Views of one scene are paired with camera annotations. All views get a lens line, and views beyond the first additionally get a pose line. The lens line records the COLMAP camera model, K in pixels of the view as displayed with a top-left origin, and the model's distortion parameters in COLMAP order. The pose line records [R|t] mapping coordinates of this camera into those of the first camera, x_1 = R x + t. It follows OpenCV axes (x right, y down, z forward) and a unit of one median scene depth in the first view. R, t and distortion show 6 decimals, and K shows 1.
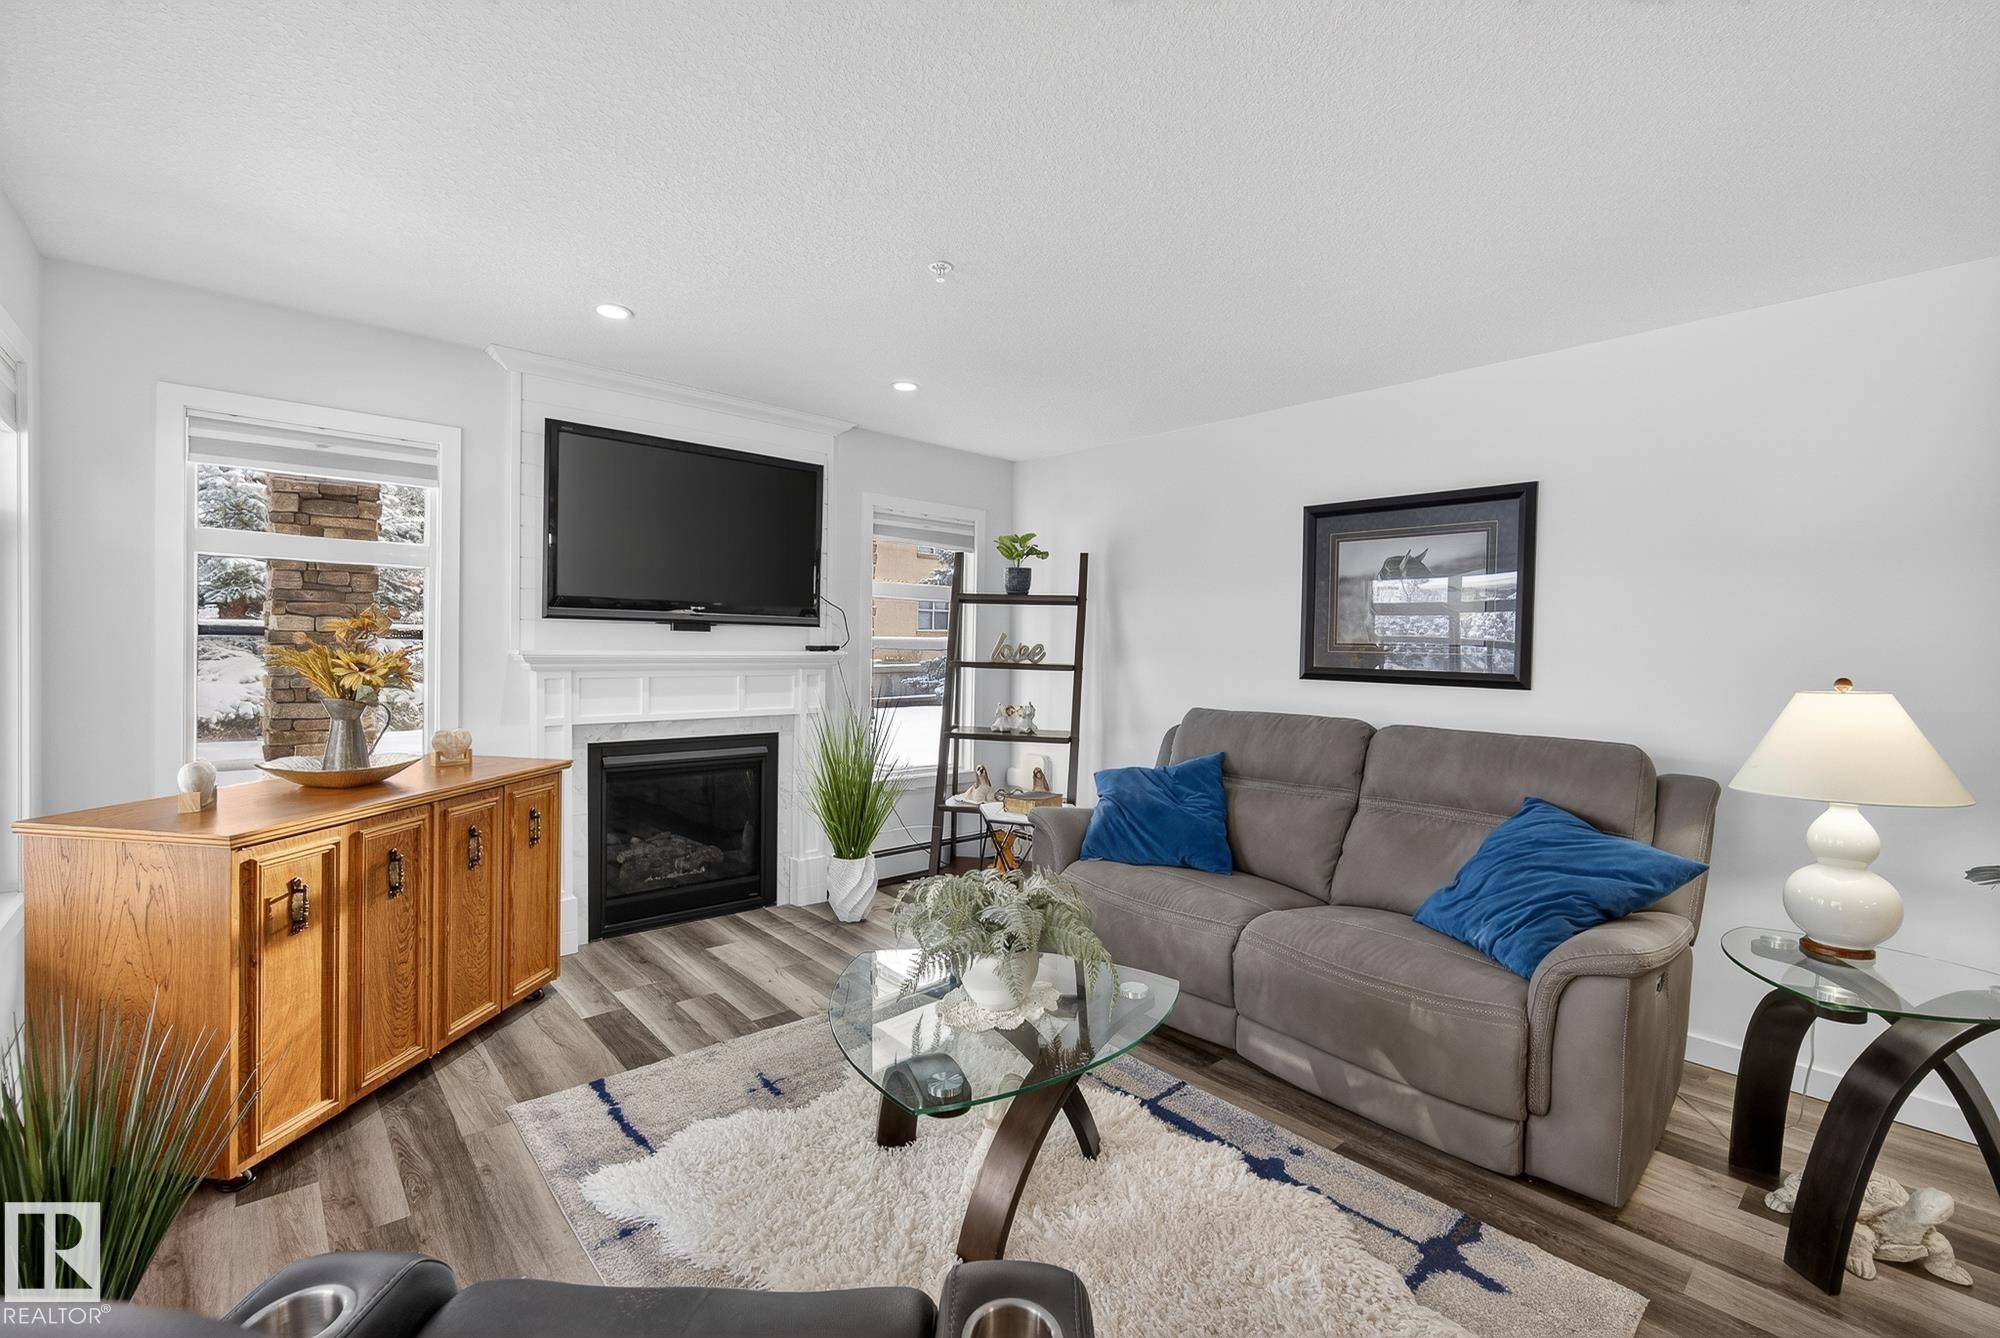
lens RADIAL K [[866.2, 0, 996.7], [0, 866.2, 672.0], [0, 0, 1]] dist [-0.010549, 0.003704]
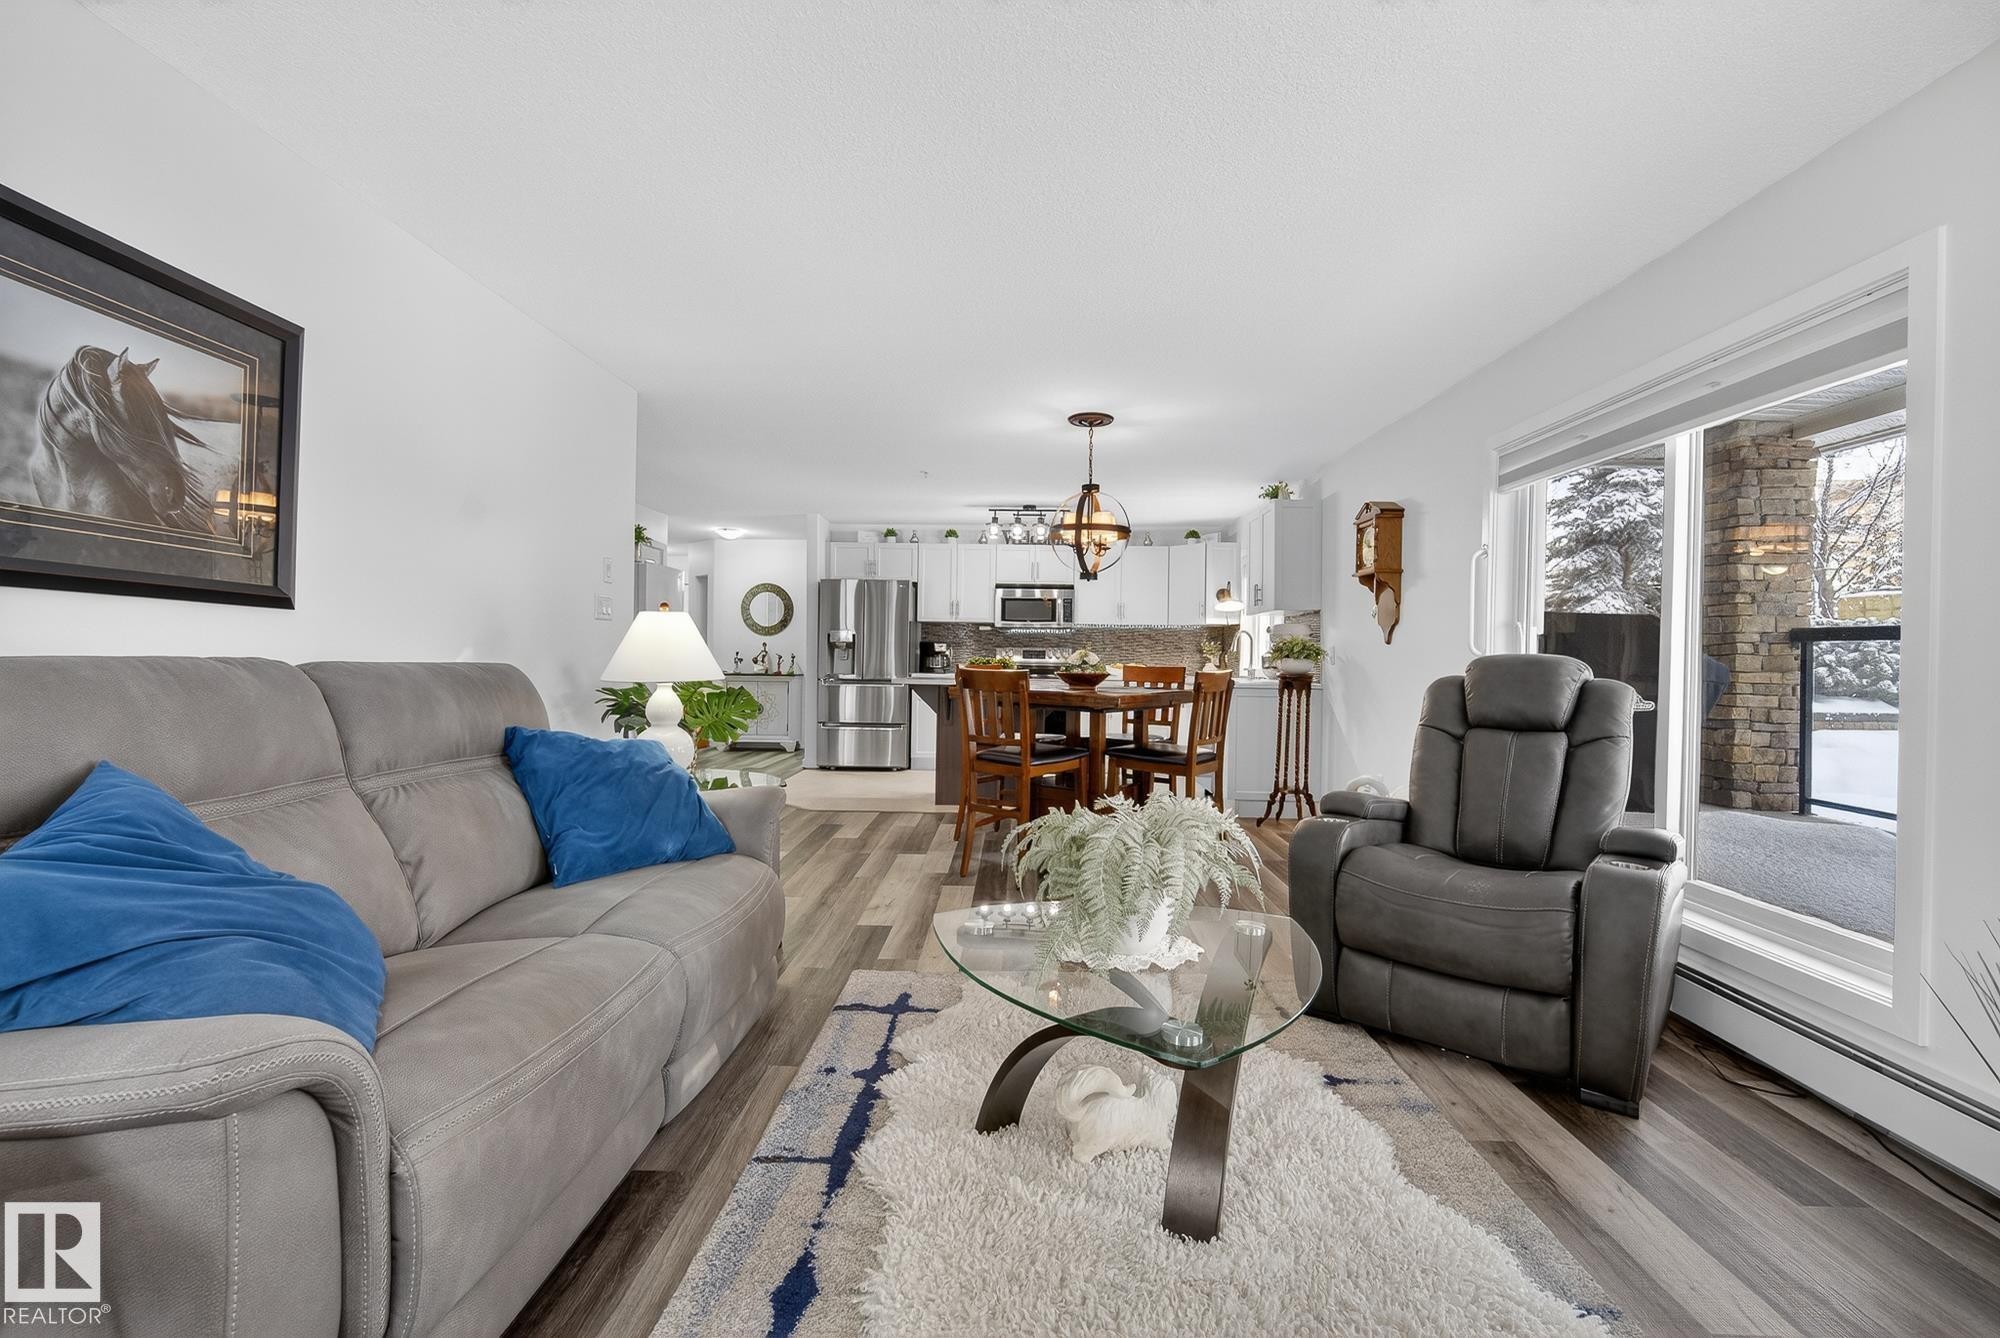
lens RADIAL K [[866.2, 0, 999.6], [0, 866.2, 661.1], [0, 0, 1]] dist [-0.010549, 0.003704]
pose [[-0.733086, -0.030245, 0.679463, -0.299163], [-0.011098, 0.999410, 0.032512, 0.031695], [-0.680046, 0.016294, -0.732989, 1.034236]]
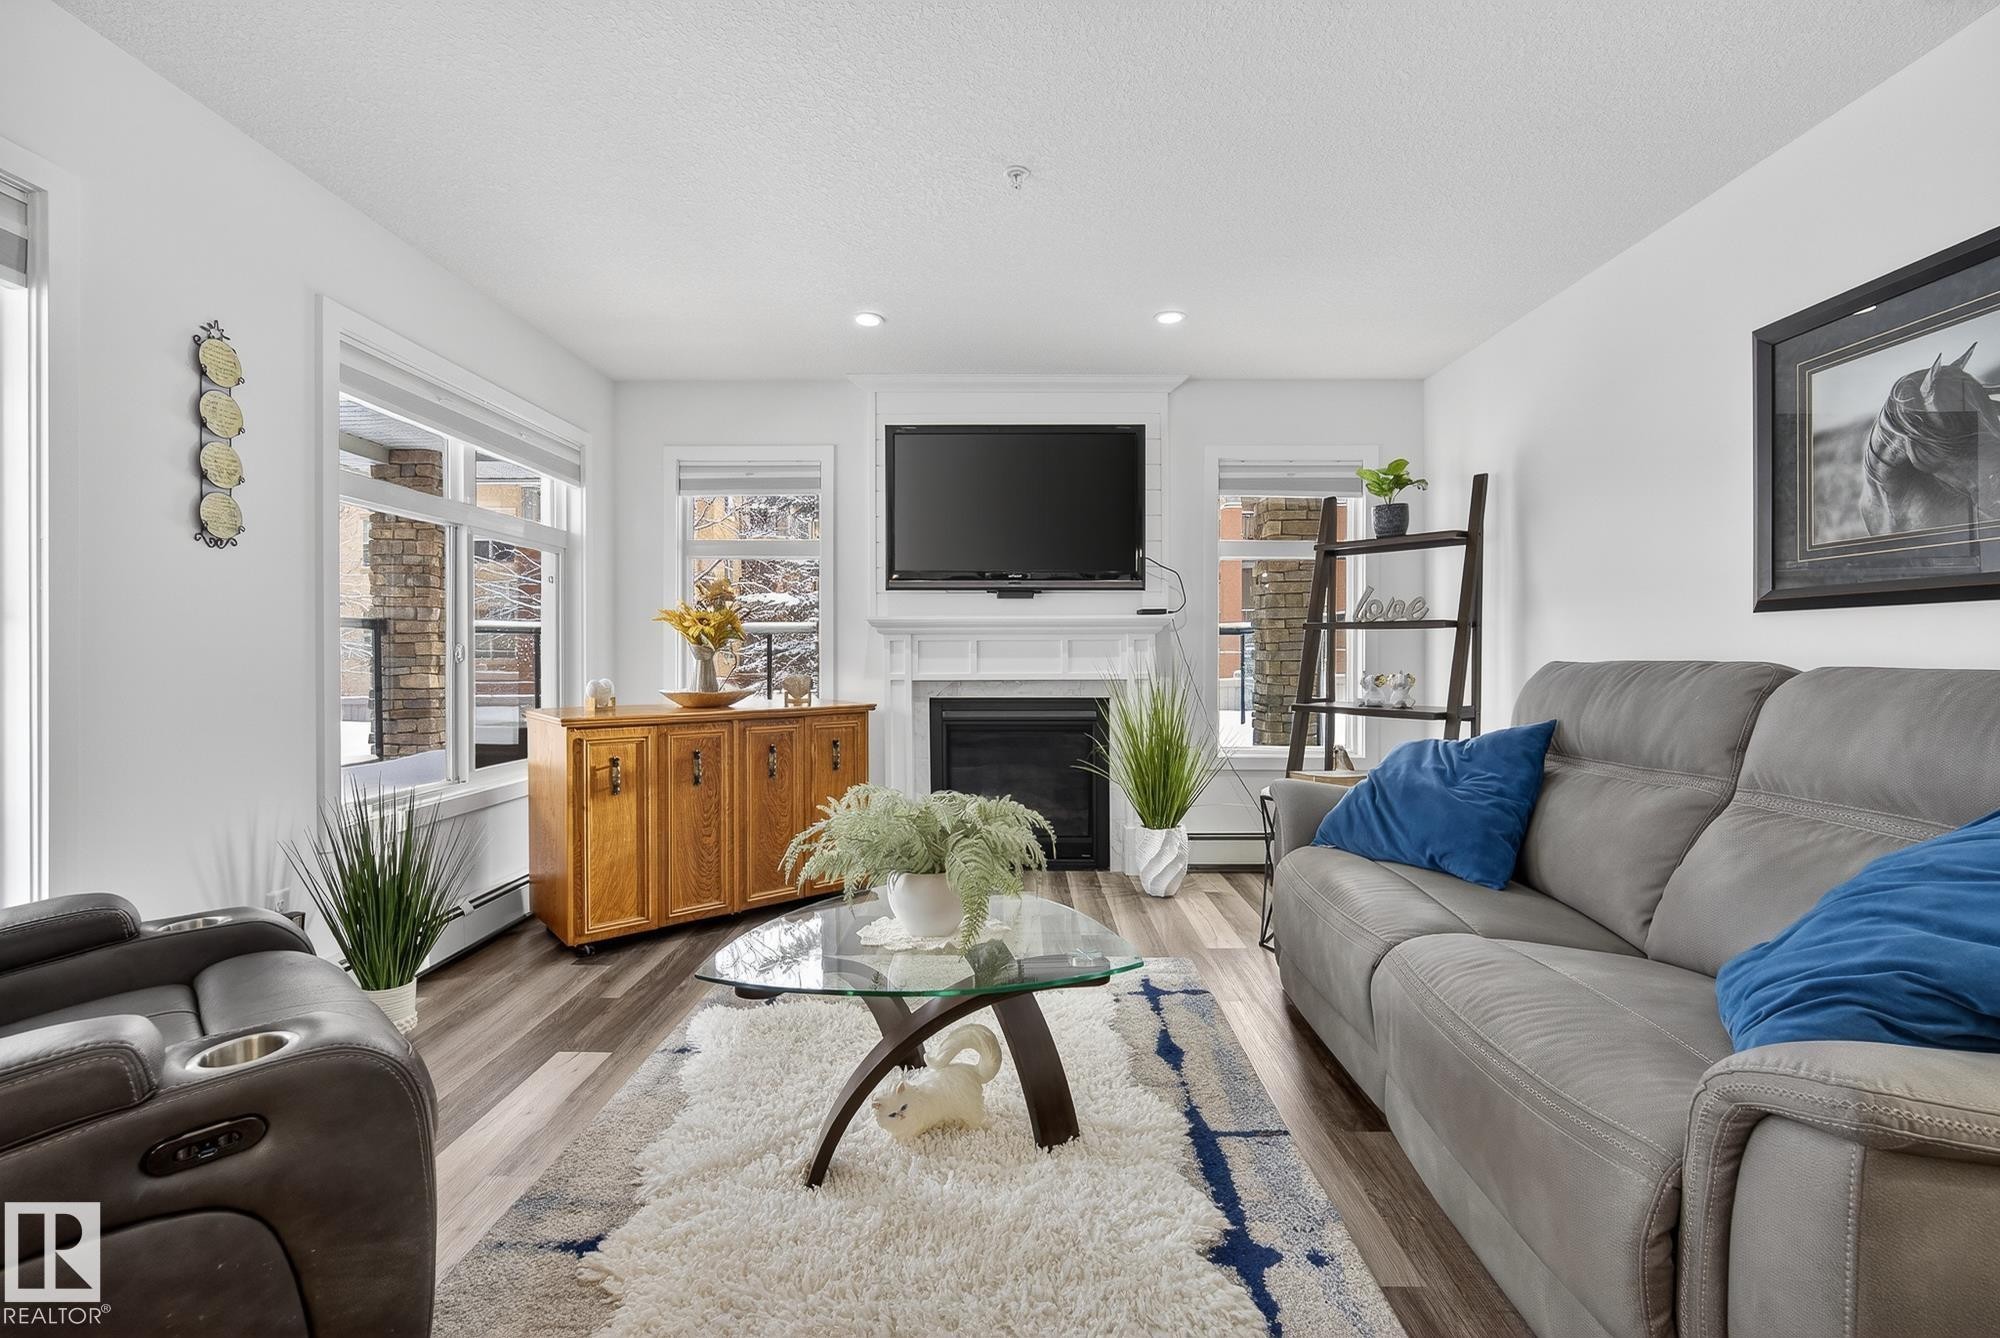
lens RADIAL K [[866.2, 0, 1000.9], [0, 866.2, 665.8], [0, 0, 1]] dist [-0.010549, 0.003704]
pose [[0.740277, -0.011408, -0.672205, 0.405671], [-0.004642, 0.999745, -0.022078, 0.068889], [0.672286, 0.019465, 0.740036, 0.210011]]
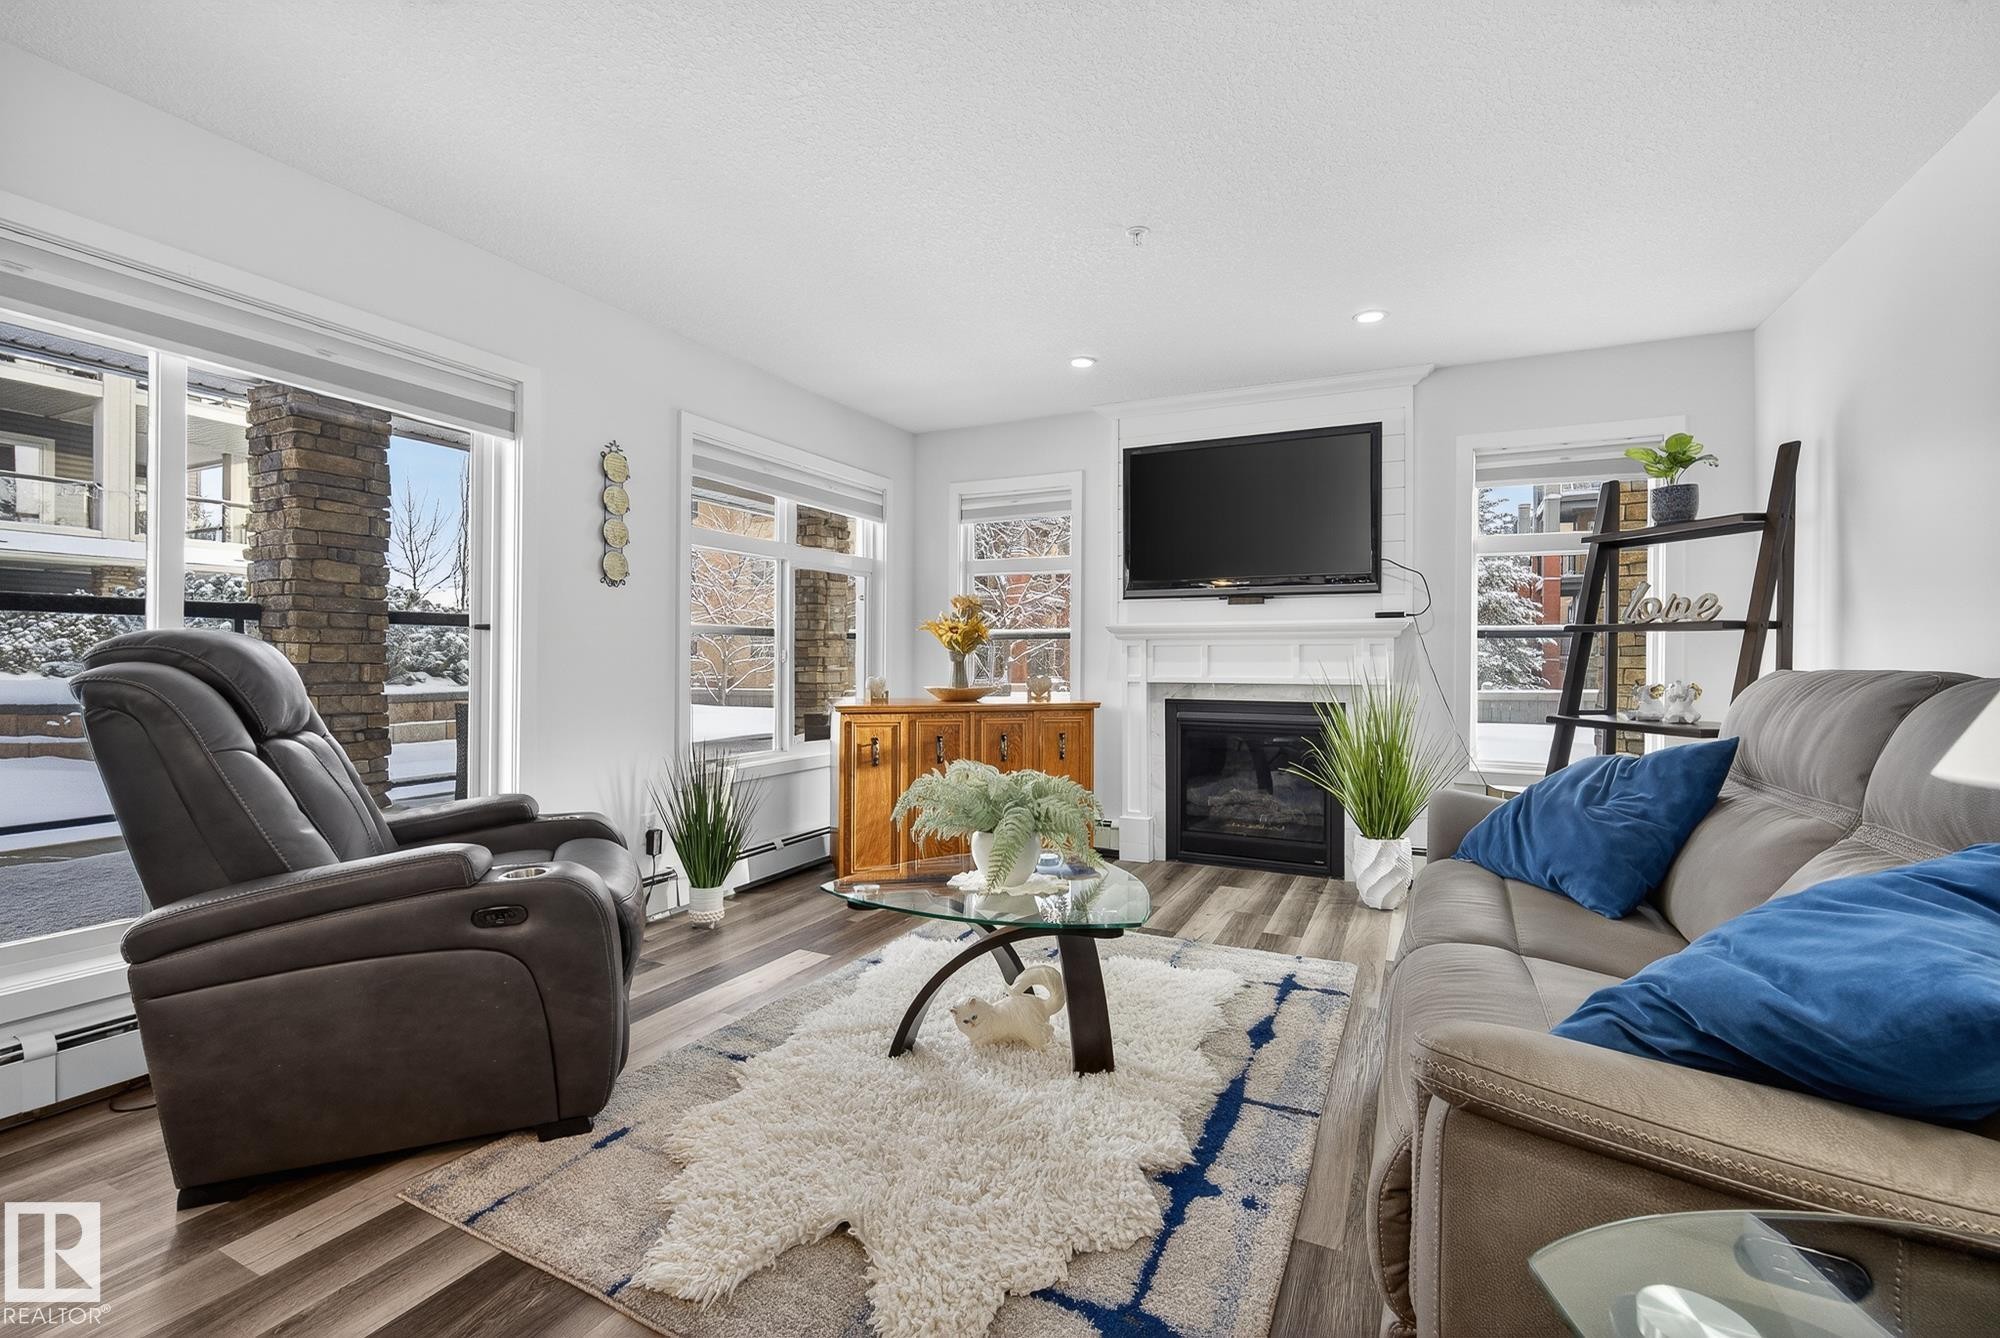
lens RADIAL K [[866.2, 0, 1003.2], [0, 866.2, 665.8], [0, 0, 1]] dist [-0.010549, 0.003704]
pose [[0.379523, -0.009123, -0.925137, 0.628179], [-0.024650, 0.999497, -0.019969, 0.069815], [0.924854, 0.030383, 0.379107, 0.325770]]
